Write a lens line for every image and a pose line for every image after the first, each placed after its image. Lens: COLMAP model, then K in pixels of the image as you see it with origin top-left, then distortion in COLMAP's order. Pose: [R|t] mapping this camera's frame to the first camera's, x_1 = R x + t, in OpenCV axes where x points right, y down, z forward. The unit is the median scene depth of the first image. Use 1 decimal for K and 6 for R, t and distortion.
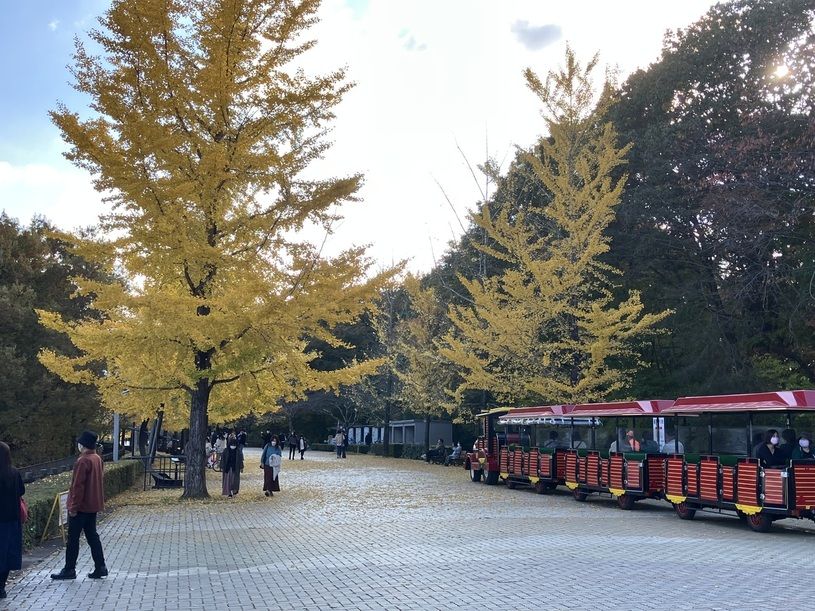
lens RADIAL K [[1018.0, 0, 408.3], [0, 1018.0, 303.8], [0, 0, 1]] dist [-0.014879, 0.000000]
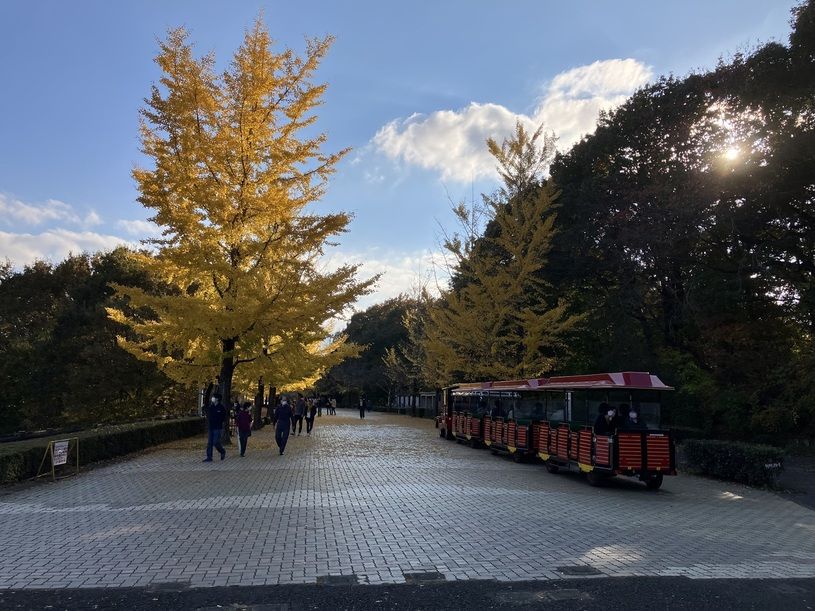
lens RADIAL K [[678.0, 0, 406.4], [0, 678.0, 308.2], [0, 0, 1]] dist [-0.018566, 0.002067]
pose [[0.995174, 0.005430, -0.097971, 0.107502], [-0.006266, 0.999946, -0.008231, 0.008540], [0.097922, 0.008805, 0.995155, 0.084126]]
